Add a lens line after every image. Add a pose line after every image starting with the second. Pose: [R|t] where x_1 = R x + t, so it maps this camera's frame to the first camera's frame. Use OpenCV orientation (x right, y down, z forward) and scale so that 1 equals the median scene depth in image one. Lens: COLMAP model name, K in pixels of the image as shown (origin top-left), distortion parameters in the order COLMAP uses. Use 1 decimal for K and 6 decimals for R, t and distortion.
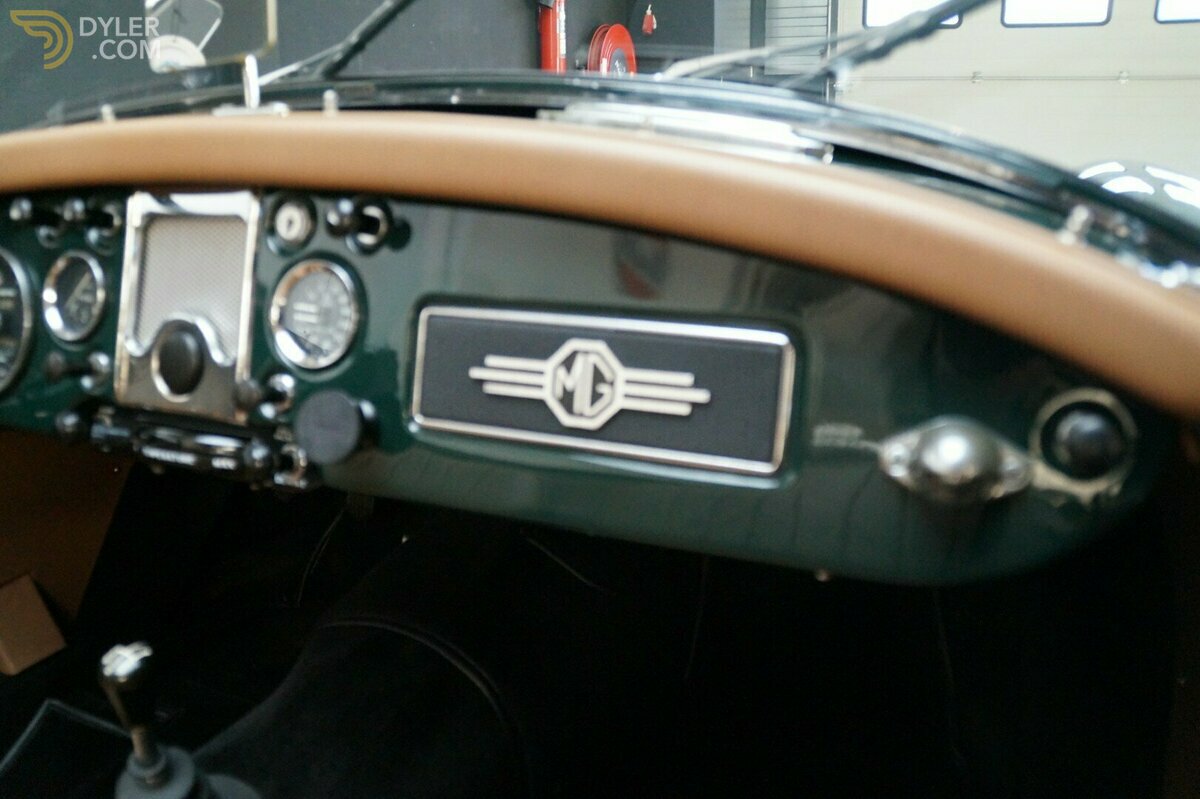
lens RADIAL K [[937.0, 0, 600.0], [0, 937.0, 399.5], [0, 0, 1]] dist [-0.170383, 0.099595]
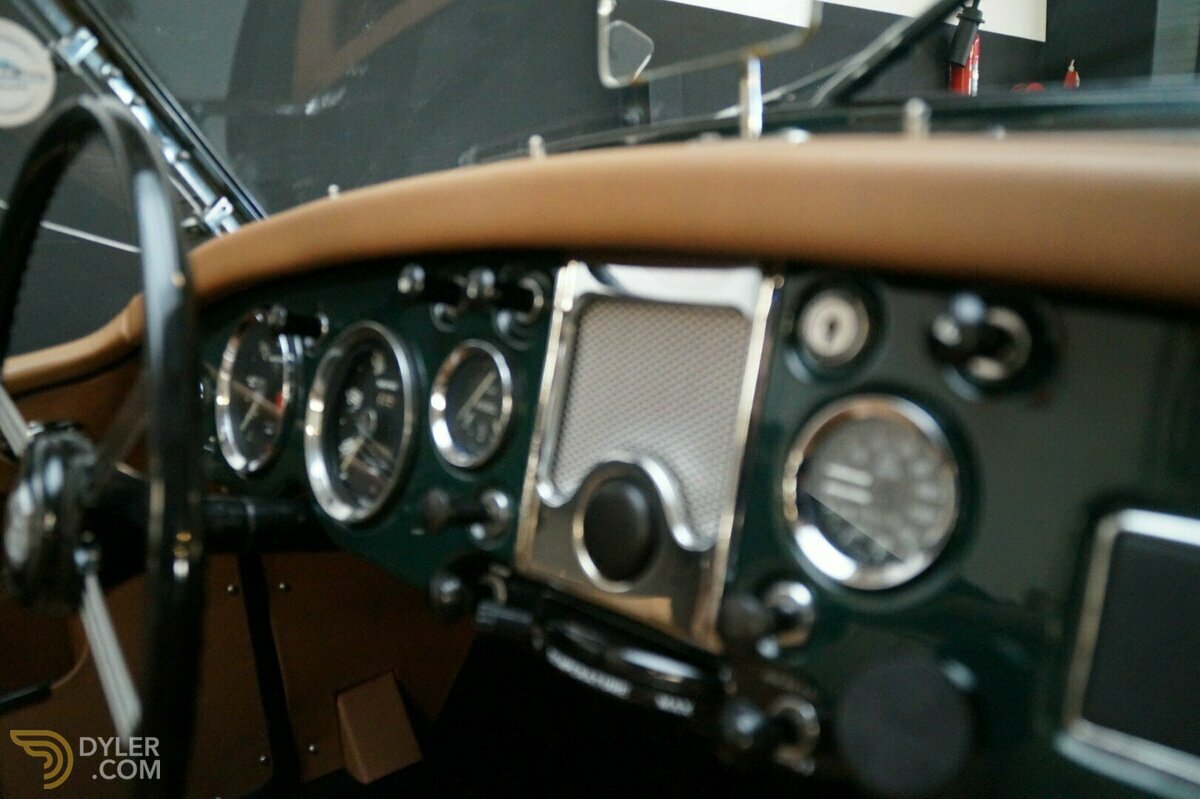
lens RADIAL K [[937.0, 0, 600.0], [0, 937.0, 399.5], [0, 0, 1]] dist [-0.170383, 0.099595]
pose [[0.923935, 0.064980, -0.376990, -0.226350], [-0.091367, 0.994431, -0.052519, -0.093212], [0.371478, 0.082968, 0.924727, 0.370086]]
